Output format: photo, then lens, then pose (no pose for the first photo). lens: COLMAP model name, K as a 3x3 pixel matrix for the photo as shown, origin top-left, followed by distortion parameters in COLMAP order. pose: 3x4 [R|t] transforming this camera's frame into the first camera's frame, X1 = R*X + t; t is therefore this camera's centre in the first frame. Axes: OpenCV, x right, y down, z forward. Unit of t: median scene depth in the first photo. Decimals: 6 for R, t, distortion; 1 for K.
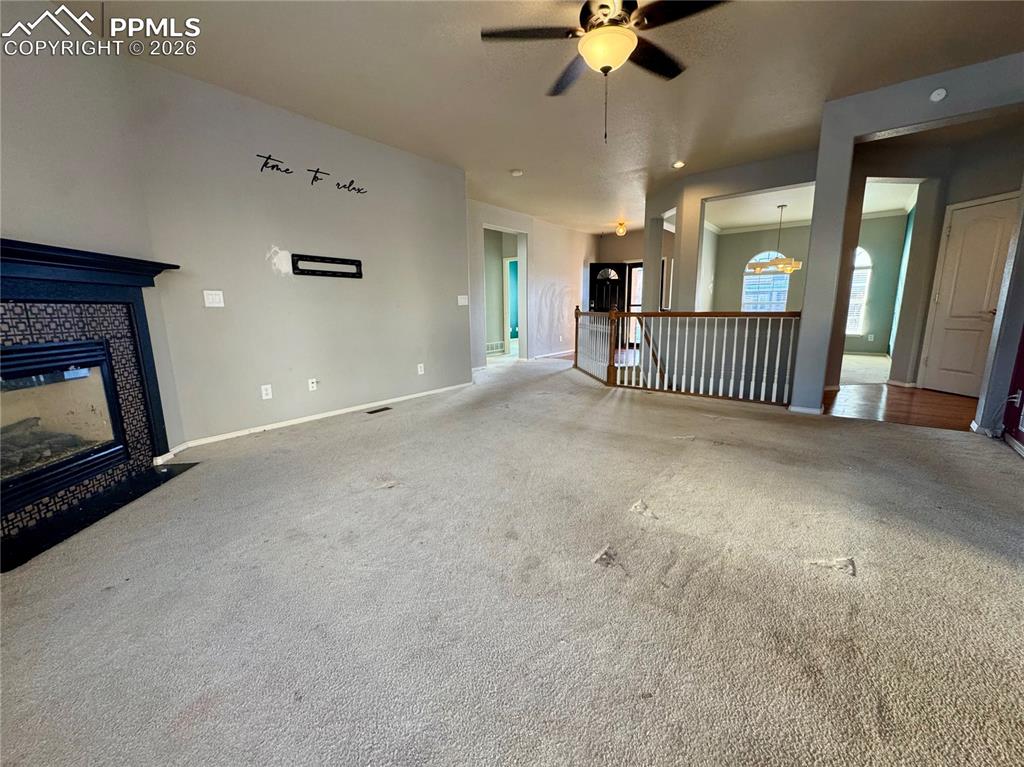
lens RADIAL K [[408.3, 0, 511.4], [0, 408.3, 383.4], [0, 0, 1]] dist [-0.004764, 0.000058]
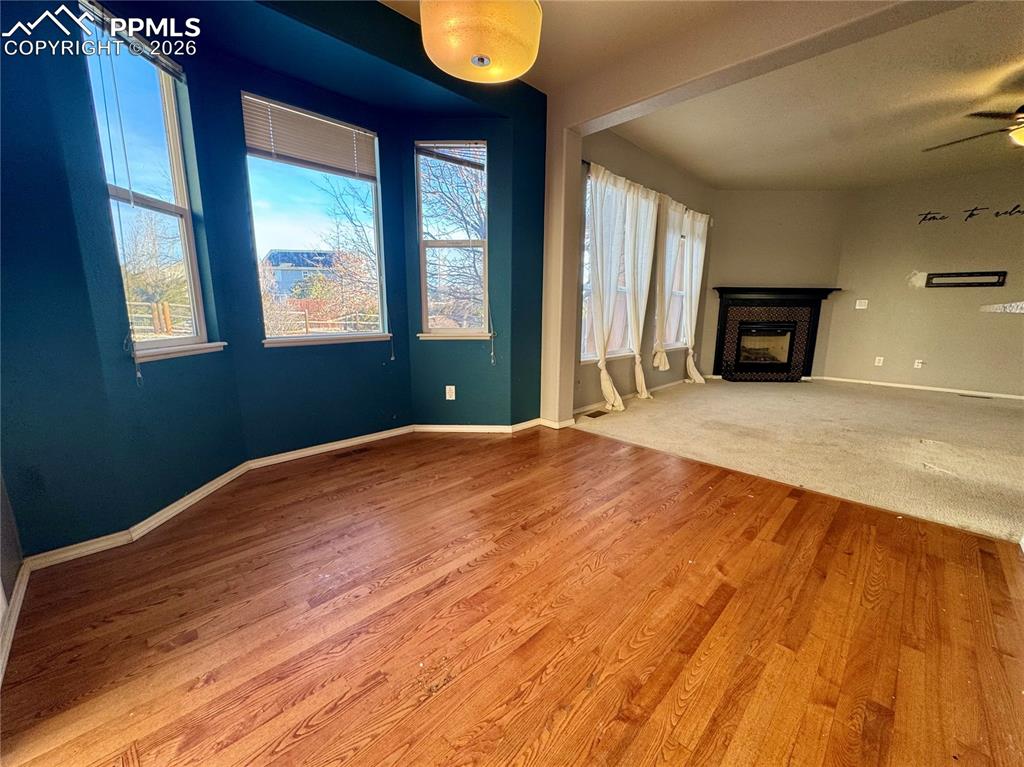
lens RADIAL K [[408.3, 0, 511.4], [0, 408.3, 383.4], [0, 0, 1]] dist [-0.004764, 0.000058]
pose [[-0.114332, 0.193095, -0.974496, 1.031953], [-0.183677, 0.959908, 0.211754, 0.028261], [0.976315, 0.203203, -0.074281, -0.262061]]
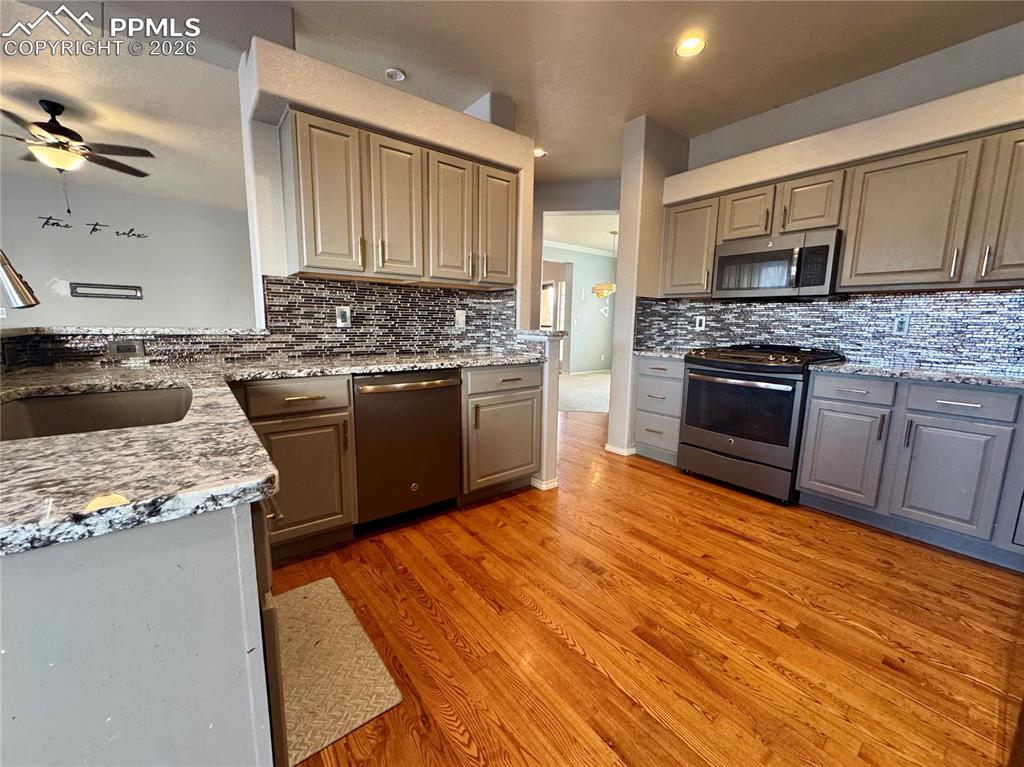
lens RADIAL K [[408.3, 0, 511.4], [0, 408.3, 383.4], [0, 0, 1]] dist [-0.004764, 0.000058]
pose [[0.971603, 0.066739, -0.227011, 1.180096], [-0.074400, 0.996906, -0.025352, -0.038618], [0.224617, 0.041521, 0.973562, -0.024891]]
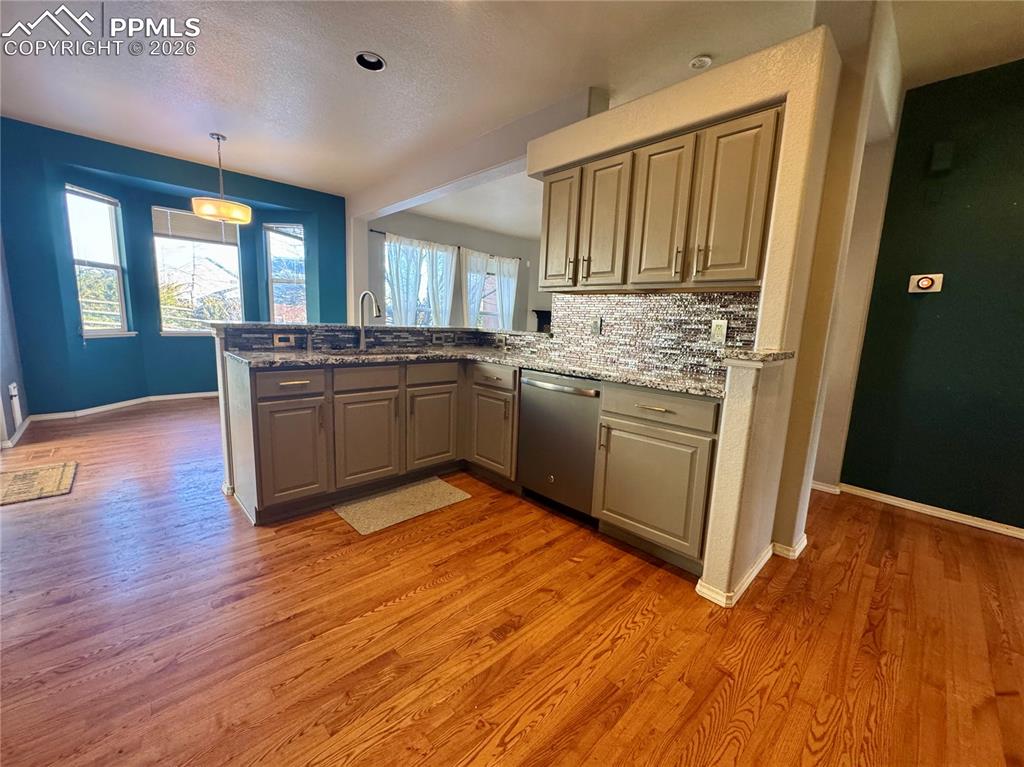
lens RADIAL K [[408.3, 0, 511.4], [0, 408.3, 383.4], [0, 0, 1]] dist [-0.004764, 0.000058]
pose [[-0.129183, 0.162446, -0.978225, 1.513437], [-0.218213, 0.957652, 0.187846, -0.139186], [0.967313, 0.237728, -0.088264, 0.449505]]
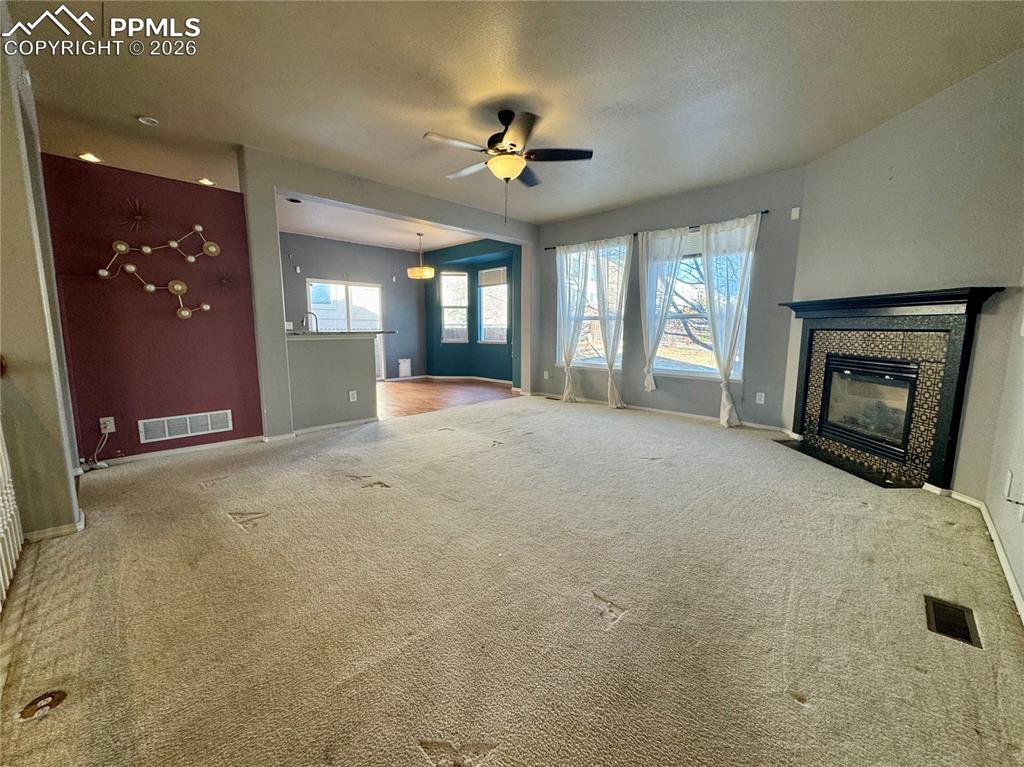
lens RADIAL K [[408.3, 0, 511.4], [0, 408.3, 383.4], [0, 0, 1]] dist [-0.004764, 0.000058]
pose [[-0.995121, -0.002860, 0.098619, 0.037038], [0.027675, 0.951357, 0.306847, -0.272963], [-0.094699, 0.308079, -0.946636, 1.388341]]
